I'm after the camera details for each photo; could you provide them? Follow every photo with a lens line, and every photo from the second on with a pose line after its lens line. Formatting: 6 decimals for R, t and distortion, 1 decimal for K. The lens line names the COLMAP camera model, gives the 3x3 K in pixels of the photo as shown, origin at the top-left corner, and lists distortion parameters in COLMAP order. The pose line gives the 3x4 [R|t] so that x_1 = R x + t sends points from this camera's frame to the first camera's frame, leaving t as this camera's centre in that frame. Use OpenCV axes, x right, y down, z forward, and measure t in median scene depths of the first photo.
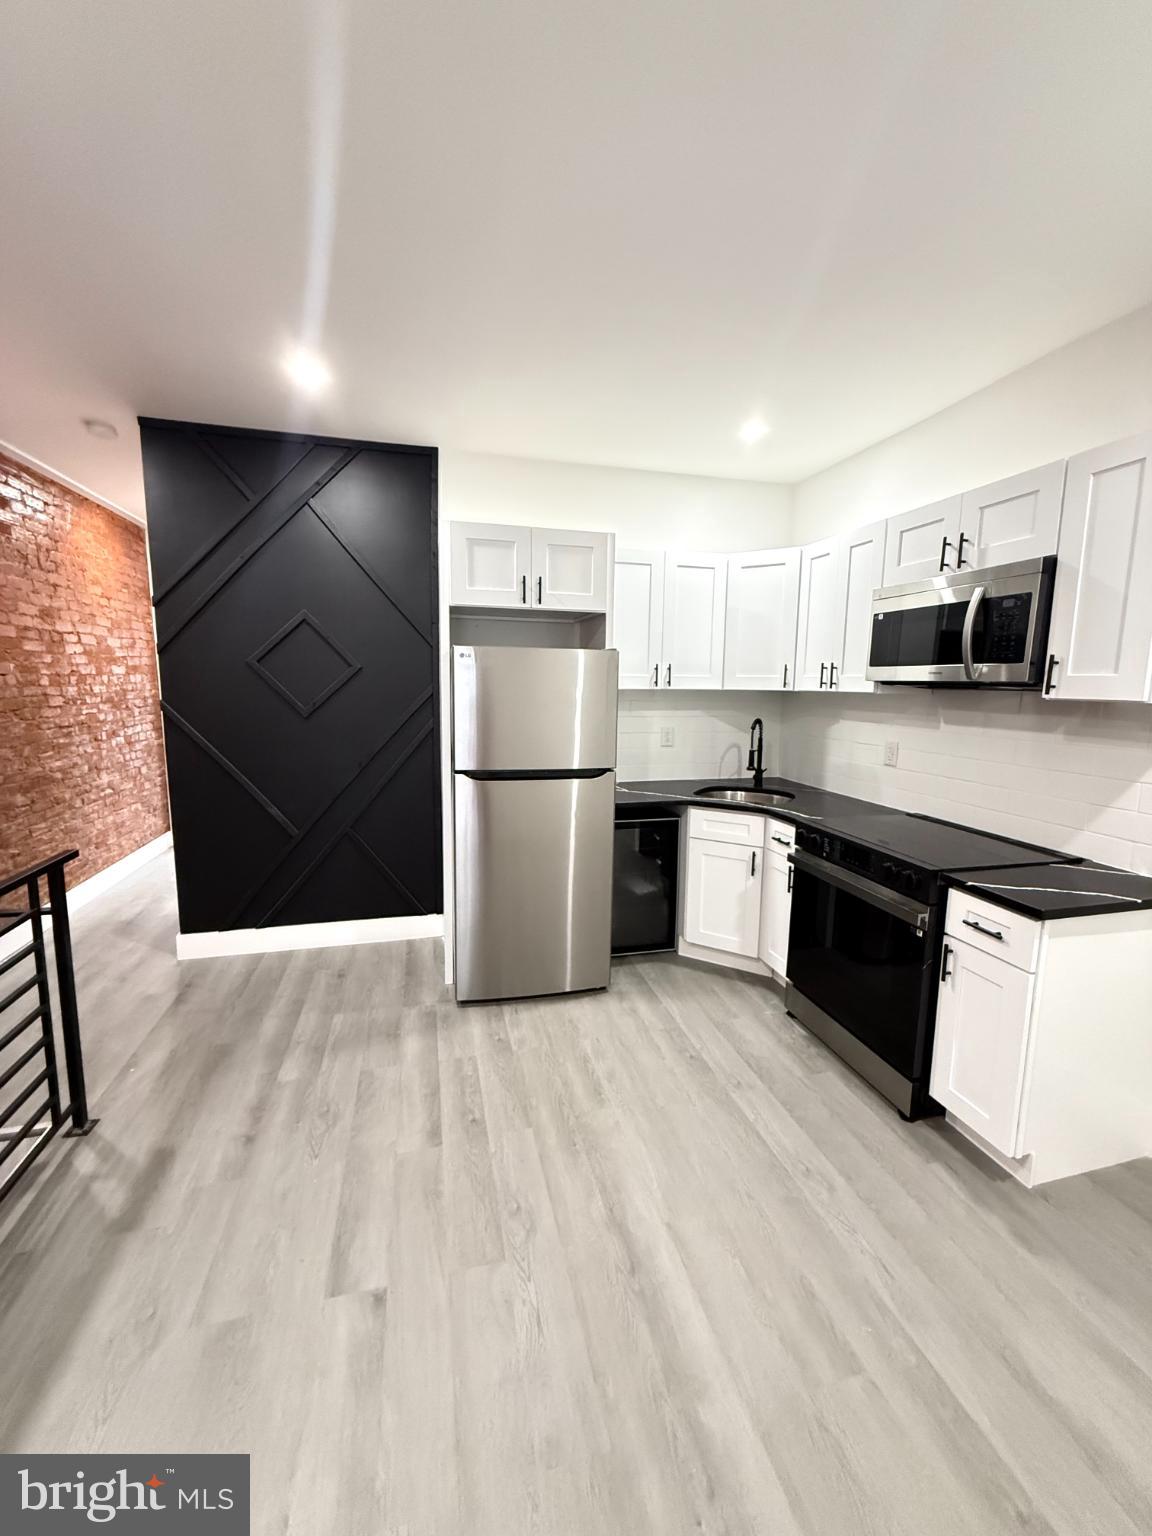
lens RADIAL K [[612.3, 0, 577.3], [0, 612.3, 763.3], [0, 0, 1]] dist [-0.000330, 0.000123]
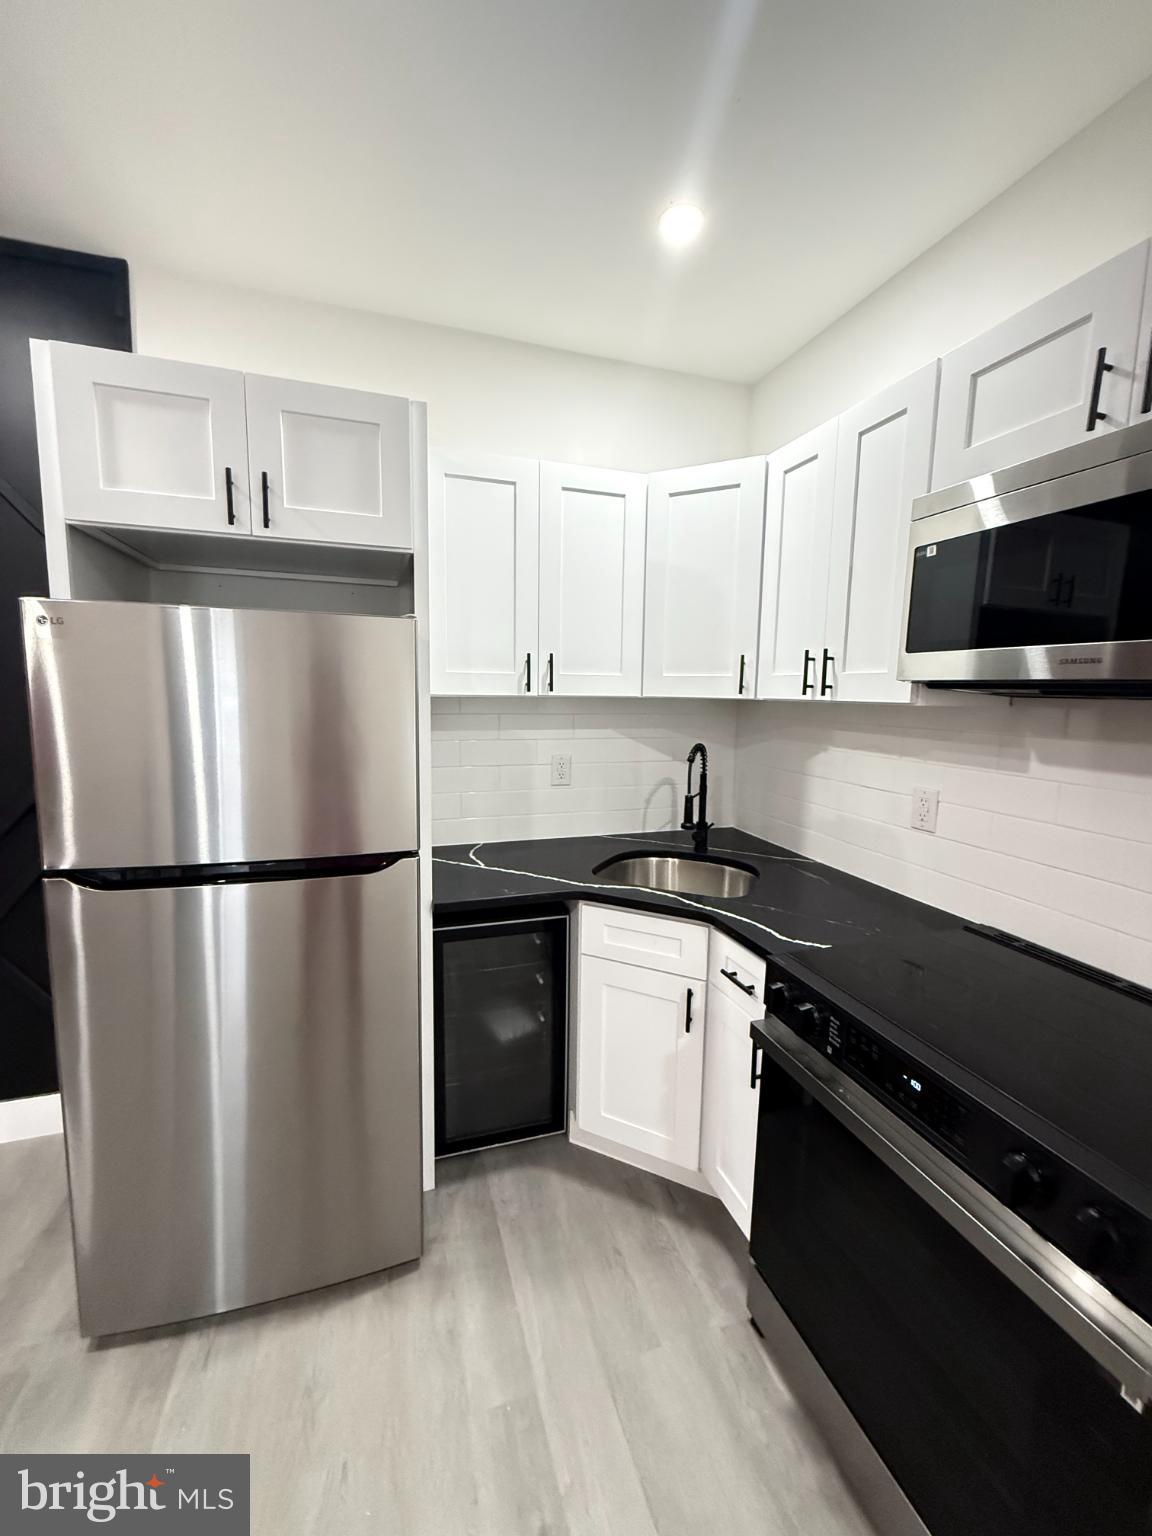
lens RADIAL K [[613.6, 0, 577.5], [0, 613.6, 762.9], [0, 0, 1]] dist [-0.000679, 0.000505]
pose [[0.997528, -0.004475, 0.070125, 0.163262], [0.005229, 0.999930, -0.010568, -0.060327], [-0.070073, 0.010908, 0.997482, 0.492864]]
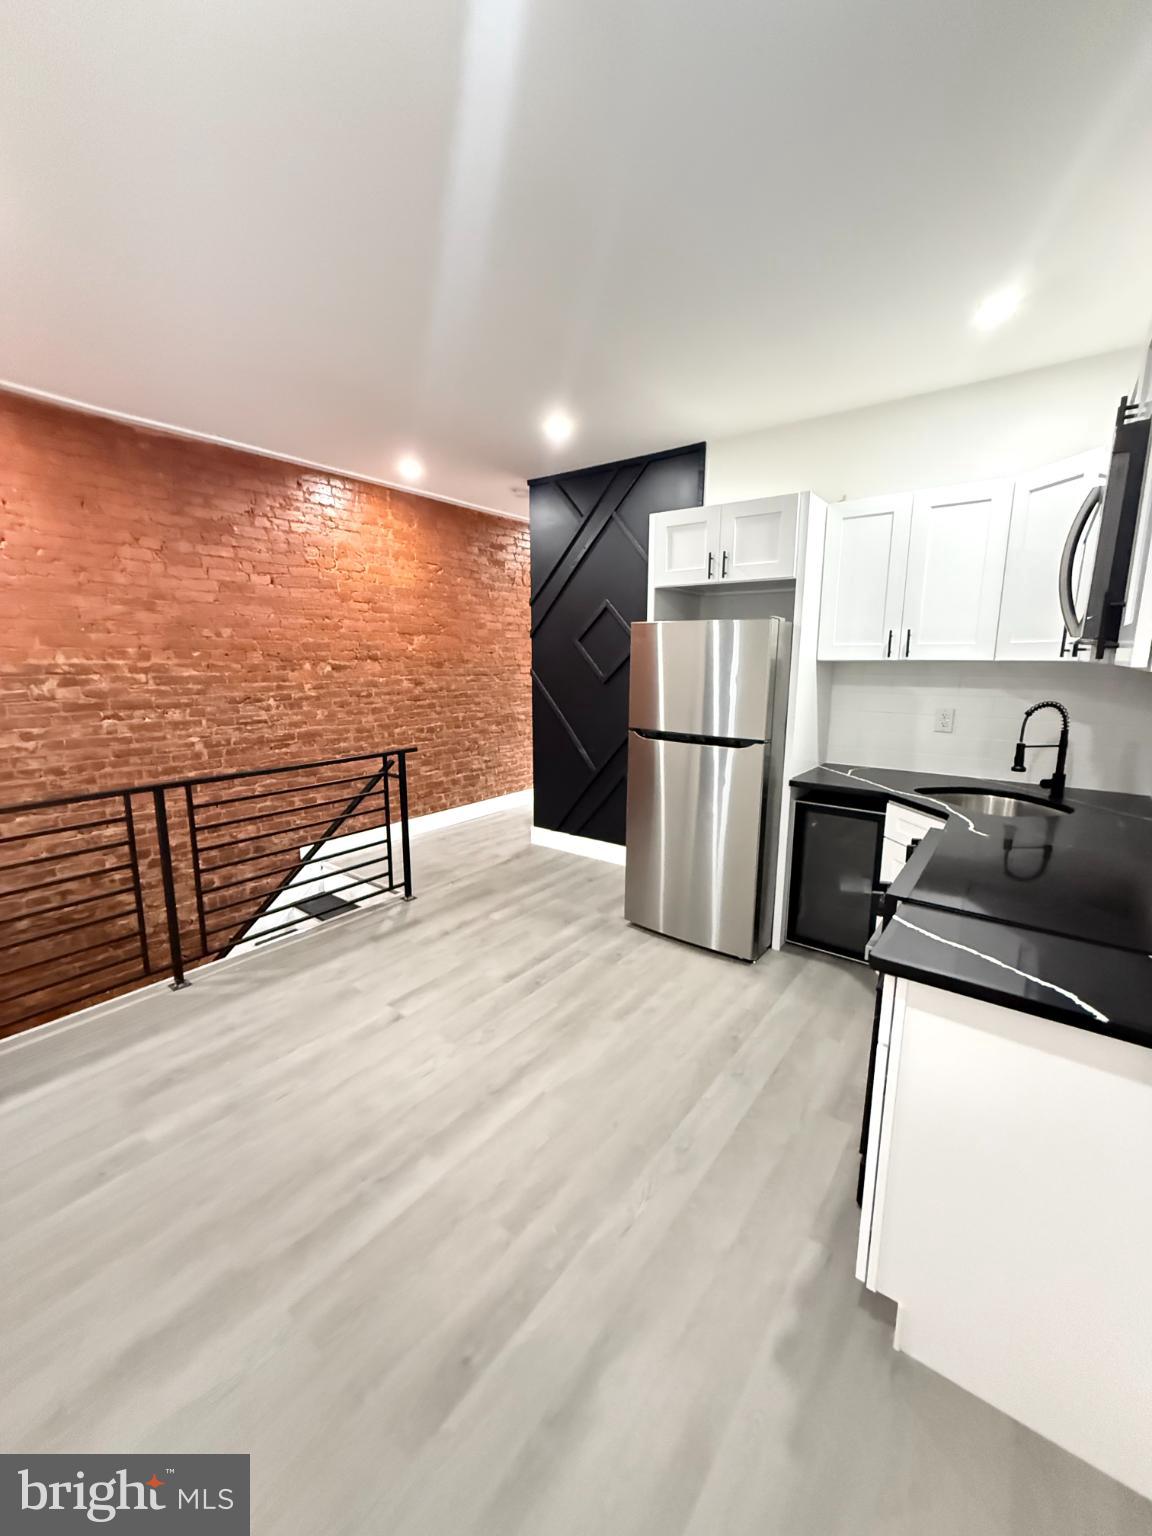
lens RADIAL K [[613.6, 0, 577.5], [0, 613.6, 762.9], [0, 0, 1]] dist [-0.000679, 0.000505]
pose [[0.623999, 0.125789, -0.771234, 0.649734], [-0.099704, 0.991708, 0.081079, -0.006540], [0.775038, 0.026302, 0.631367, 0.158783]]
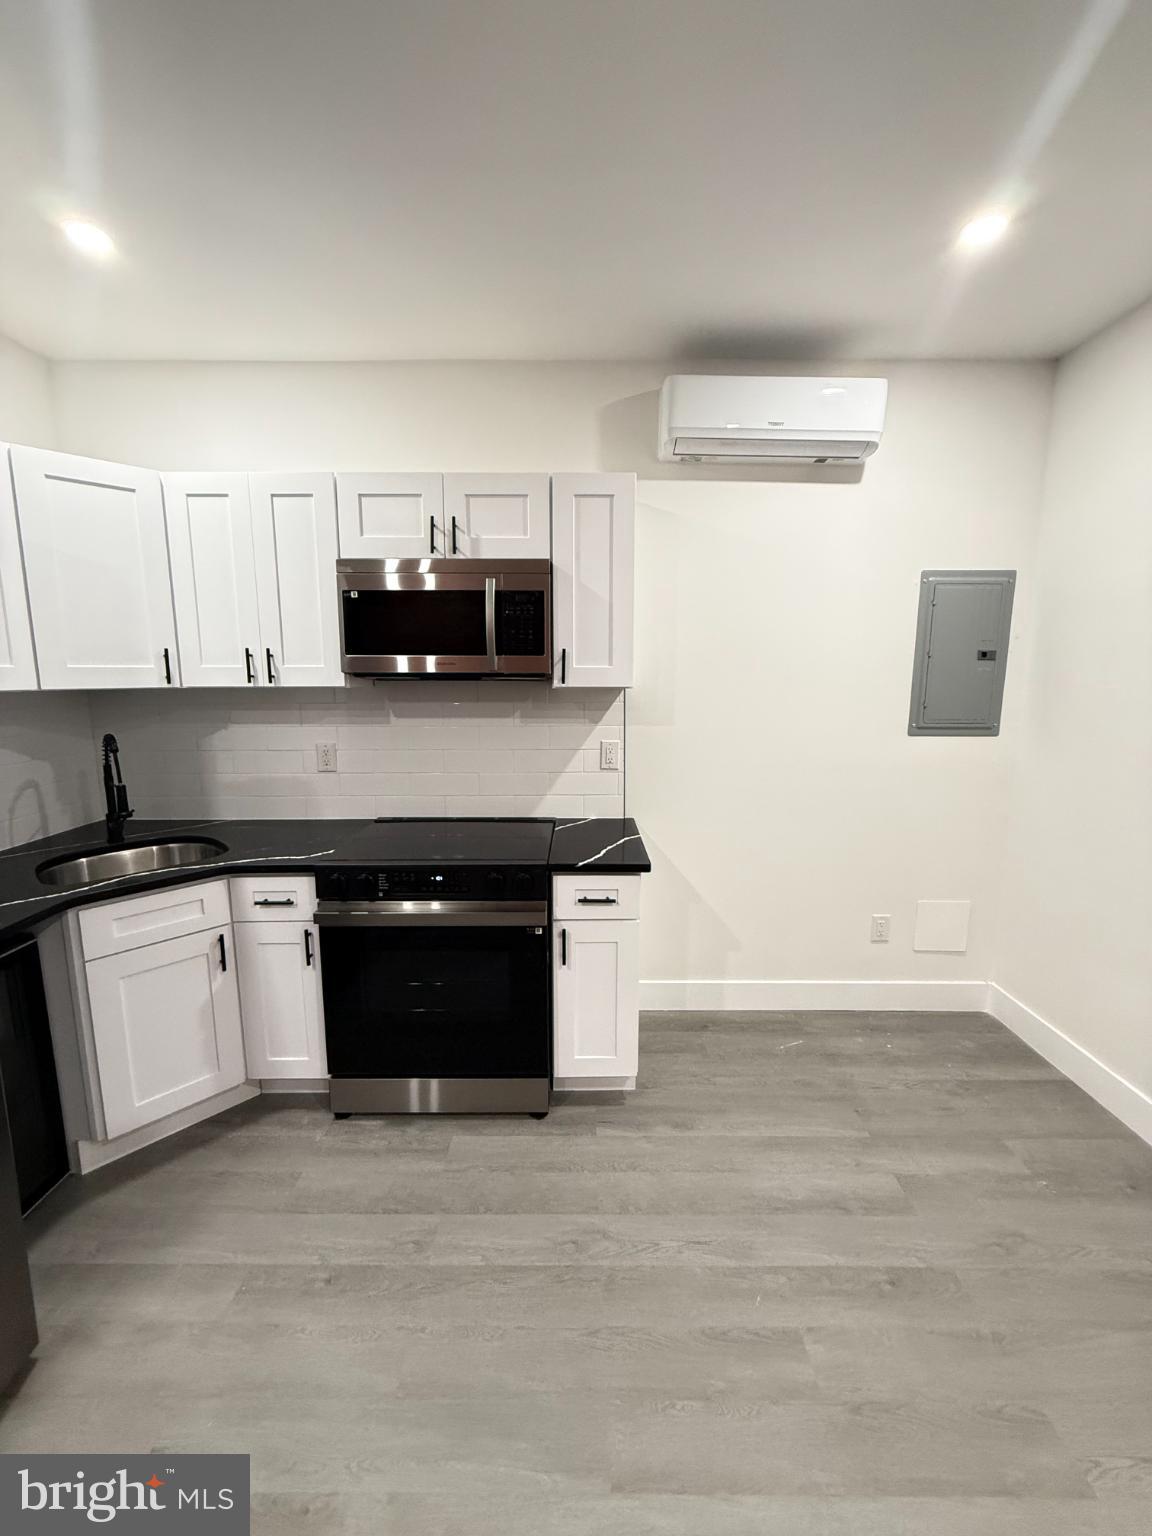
lens RADIAL K [[612.3, 0, 577.3], [0, 612.3, 763.3], [0, 0, 1]] dist [-0.000330, 0.000123]
pose [[0.248216, -0.152876, 0.956566, -0.236502], [0.132848, 0.983511, 0.122710, -0.072486], [-0.959552, 0.096620, 0.264433, 0.482655]]
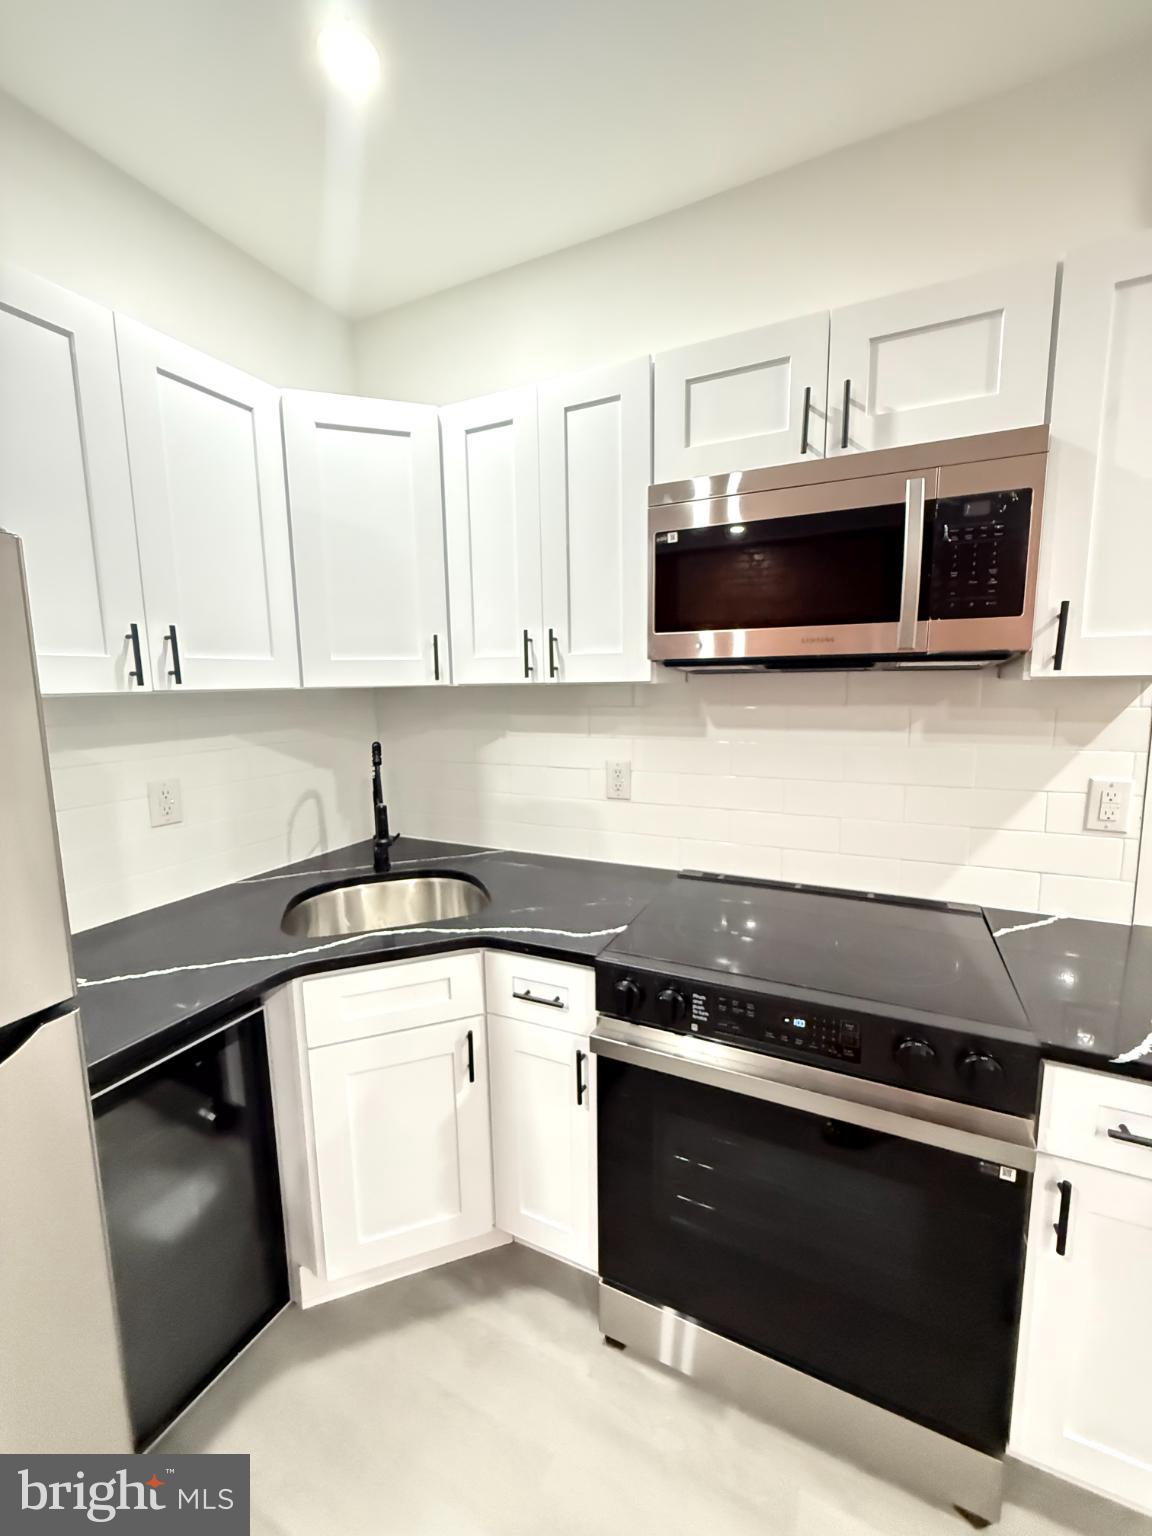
lens RADIAL K [[613.6, 0, 577.5], [0, 613.6, 762.9], [0, 0, 1]] dist [-0.000679, 0.000505]
pose [[0.643459, -0.123818, 0.755400, 0.015556], [0.124415, 0.990626, 0.056396, -0.080817], [-0.755302, 0.057695, 0.652832, 0.679188]]
